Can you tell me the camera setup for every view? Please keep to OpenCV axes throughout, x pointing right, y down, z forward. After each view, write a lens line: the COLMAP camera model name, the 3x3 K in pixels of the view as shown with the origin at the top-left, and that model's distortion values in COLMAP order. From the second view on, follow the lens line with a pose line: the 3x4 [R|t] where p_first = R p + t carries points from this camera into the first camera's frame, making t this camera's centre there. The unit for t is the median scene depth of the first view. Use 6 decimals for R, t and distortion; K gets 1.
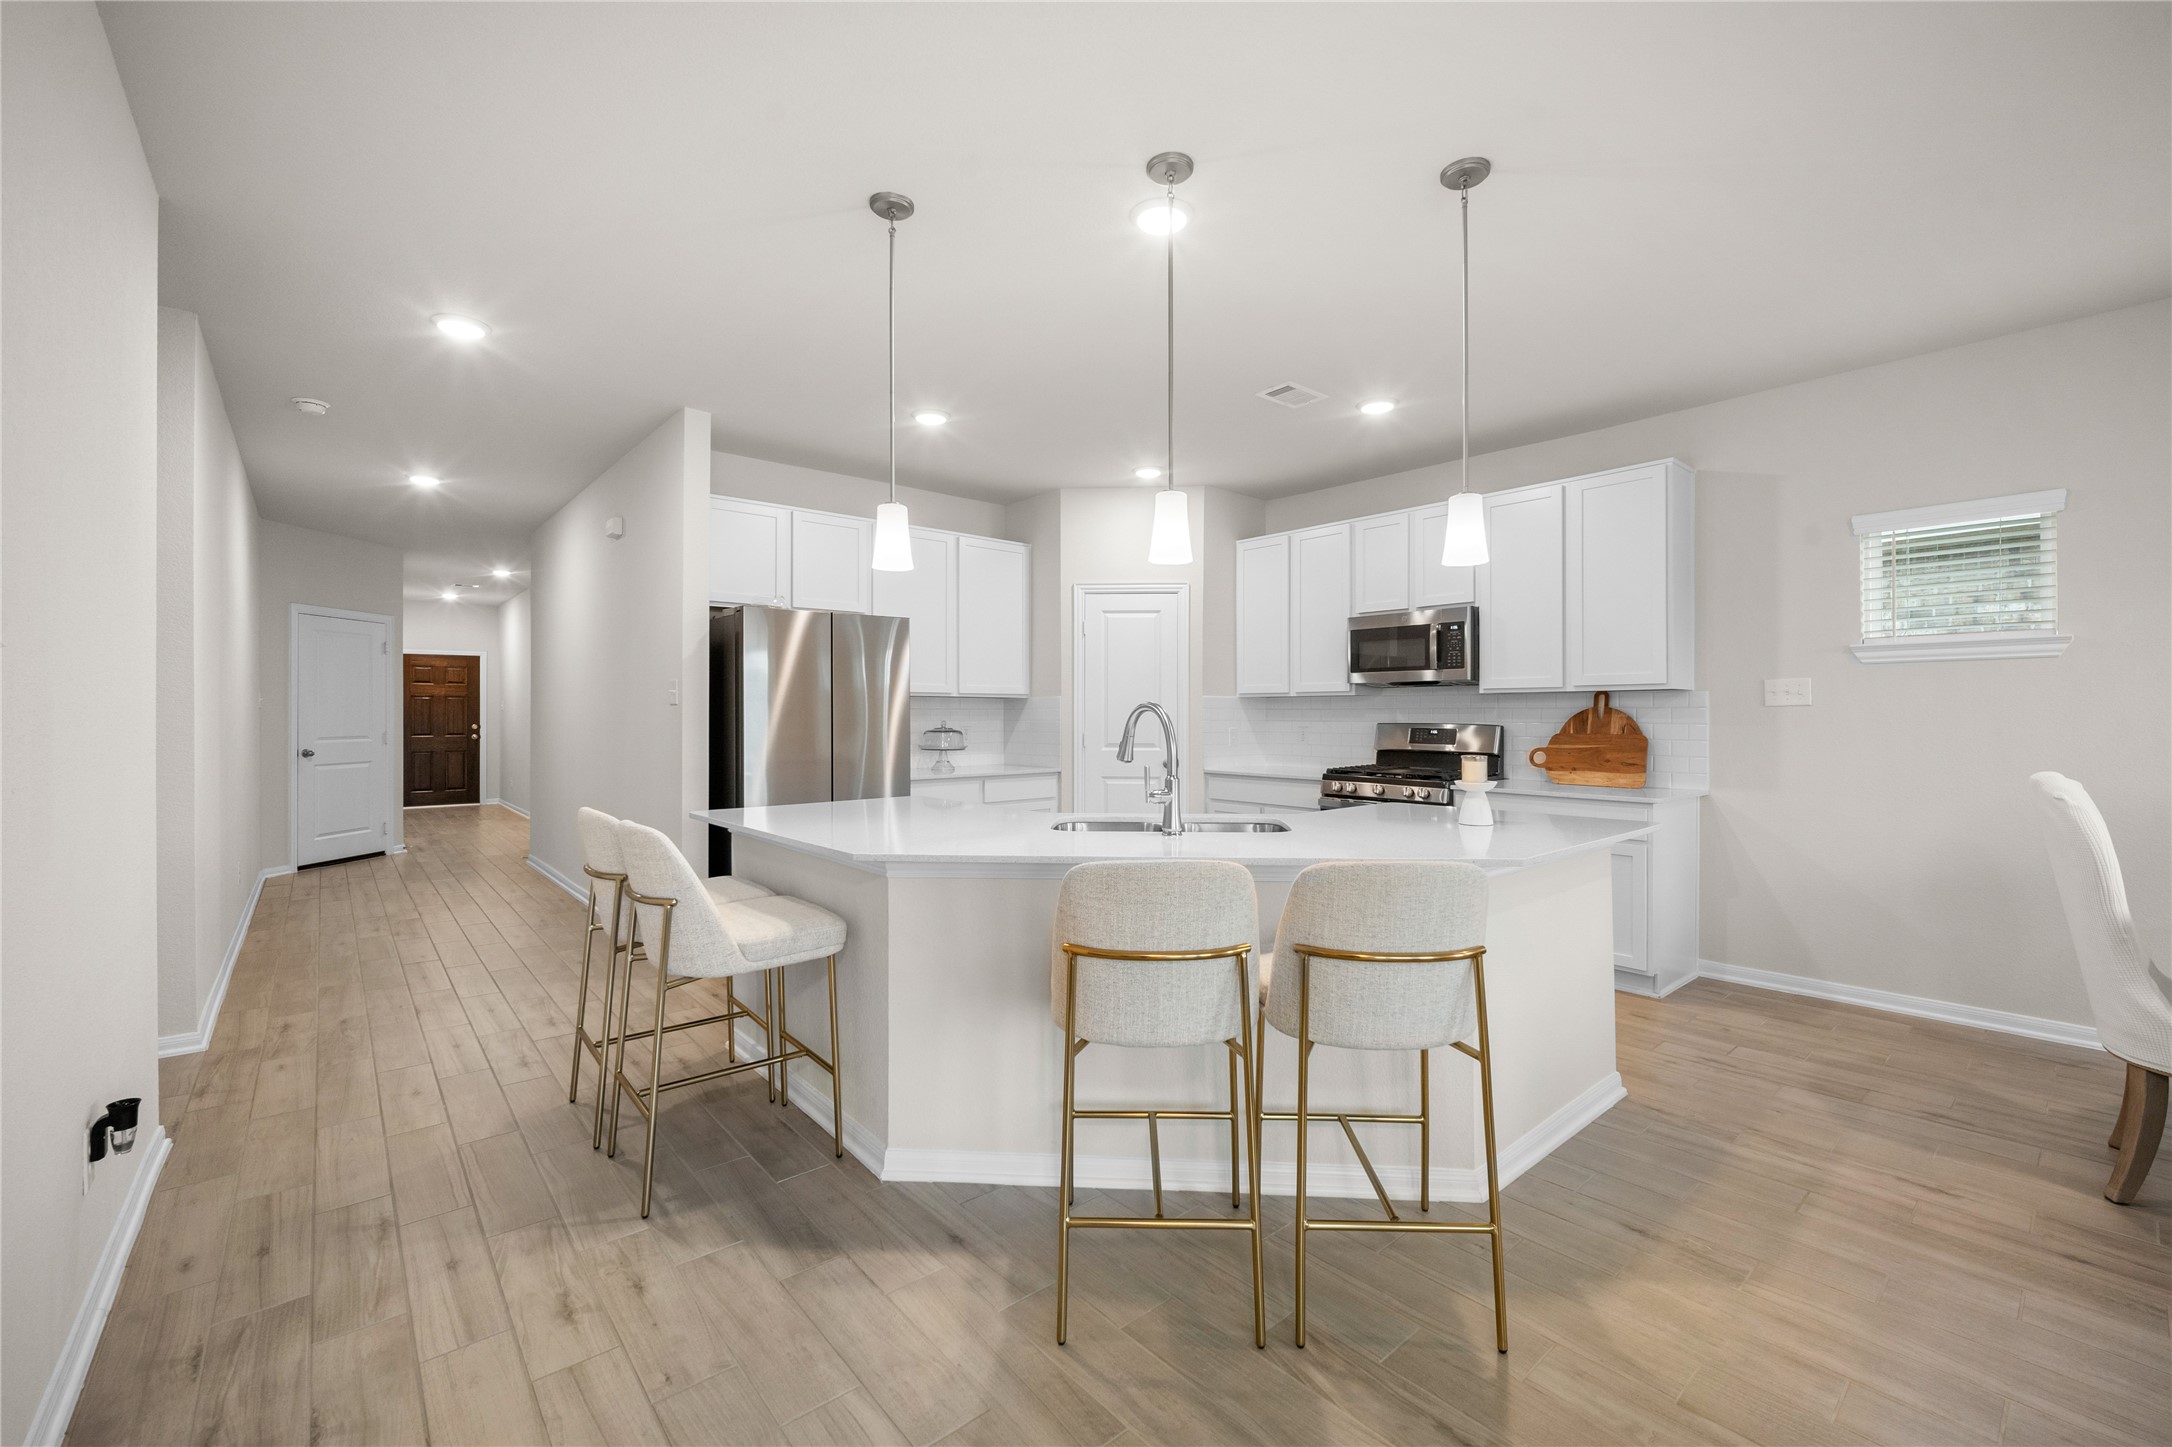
lens RADIAL K [[894.4, 0, 1091.4], [0, 894.4, 720.5], [0, 0, 1]] dist [-0.002586, 0.000261]
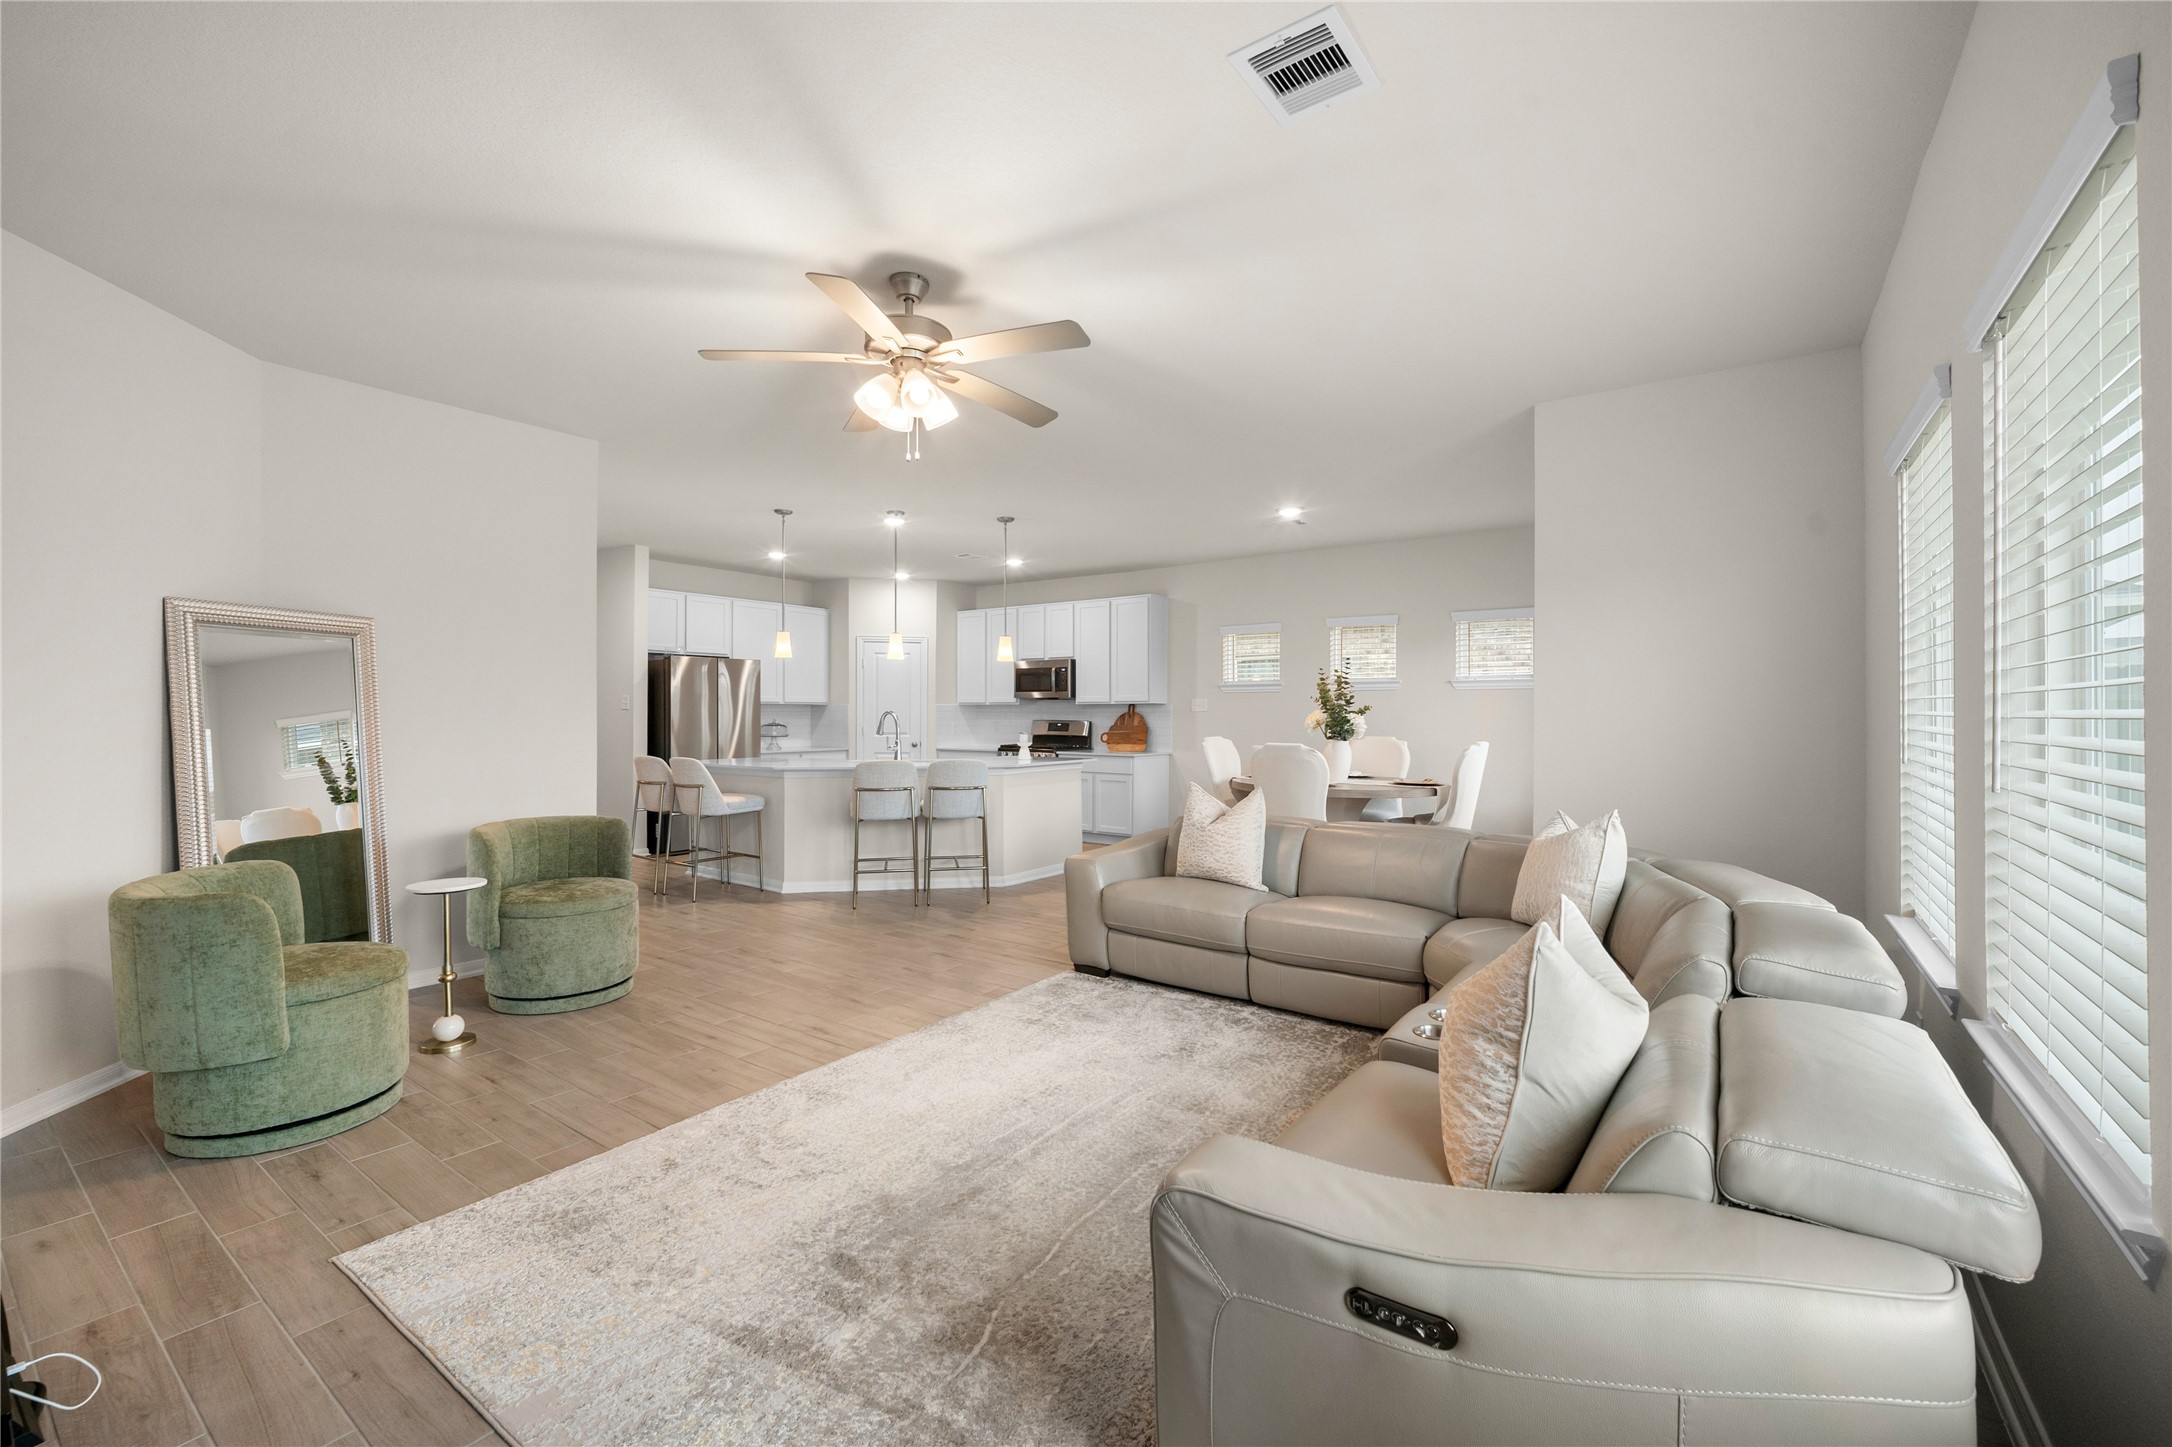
lens RADIAL K [[894.4, 0, 1101.0], [0, 894.4, 712.9], [0, 0, 1]] dist [-0.002586, 0.000261]
pose [[0.968919, 0.001790, 0.247371, 0.012533], [0.000510, 0.999957, -0.009232, 0.006895], [-0.247377, 0.009071, 0.968877, -1.030629]]
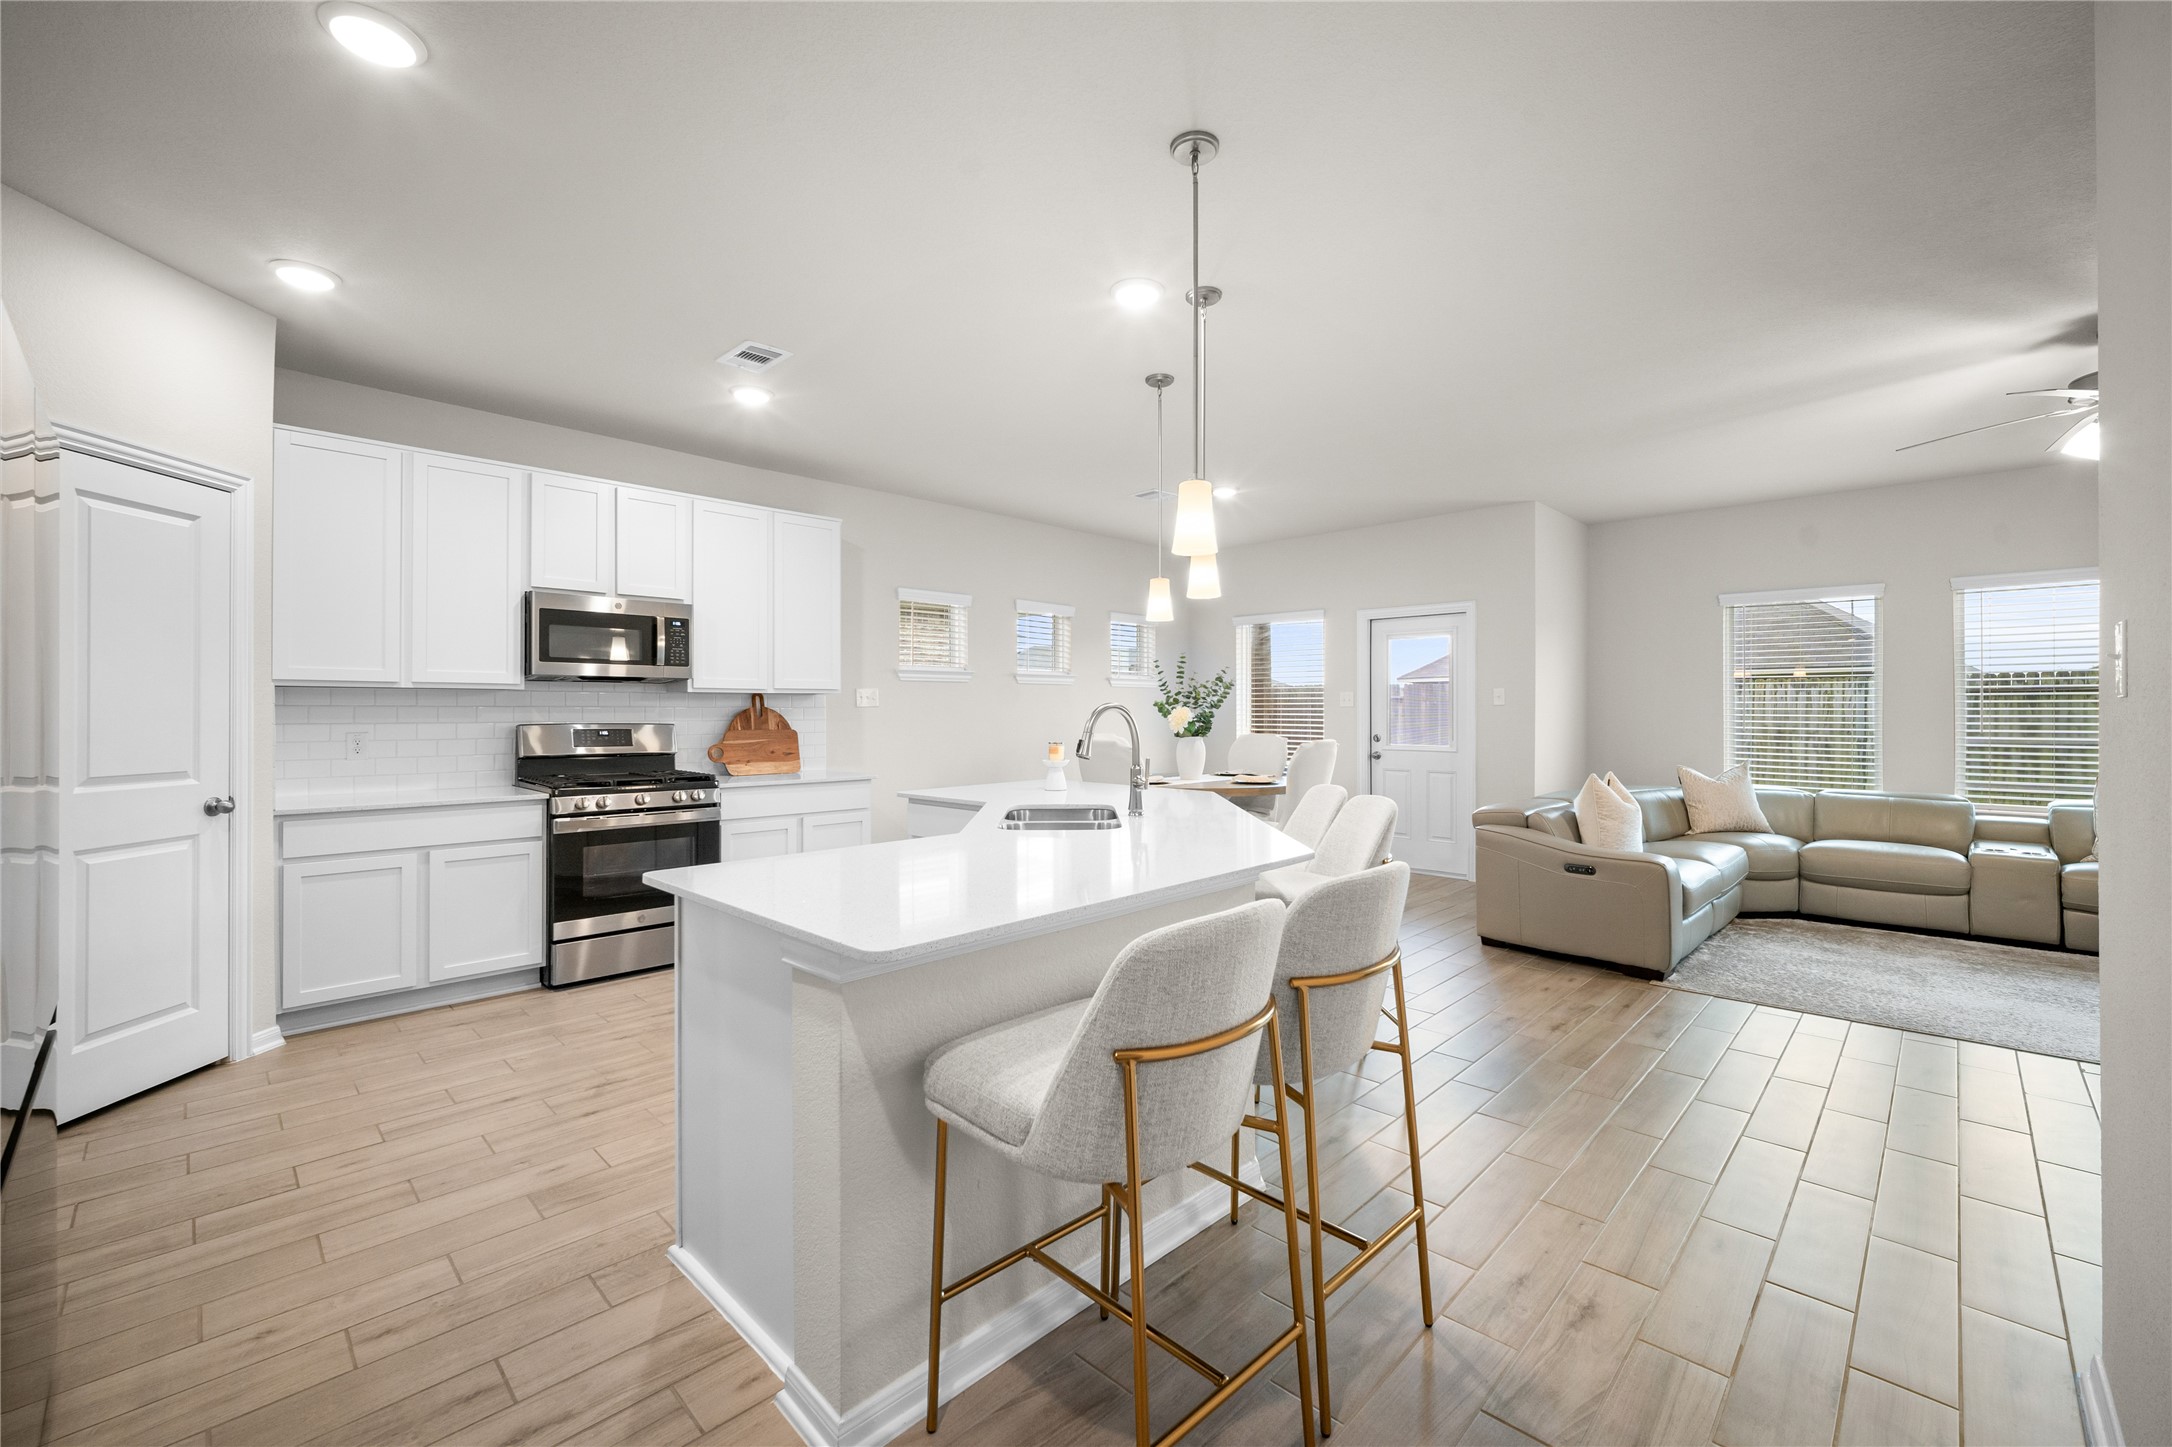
lens RADIAL K [[894.4, 0, 1092.7], [0, 894.4, 709.5], [0, 0, 1]] dist [-0.002586, 0.000261]
pose [[-0.084329, 0.001446, 0.996437, -0.704374], [0.007741, 0.999970, -0.000796, -0.007645], [-0.996408, 0.007646, -0.084338, 0.746468]]
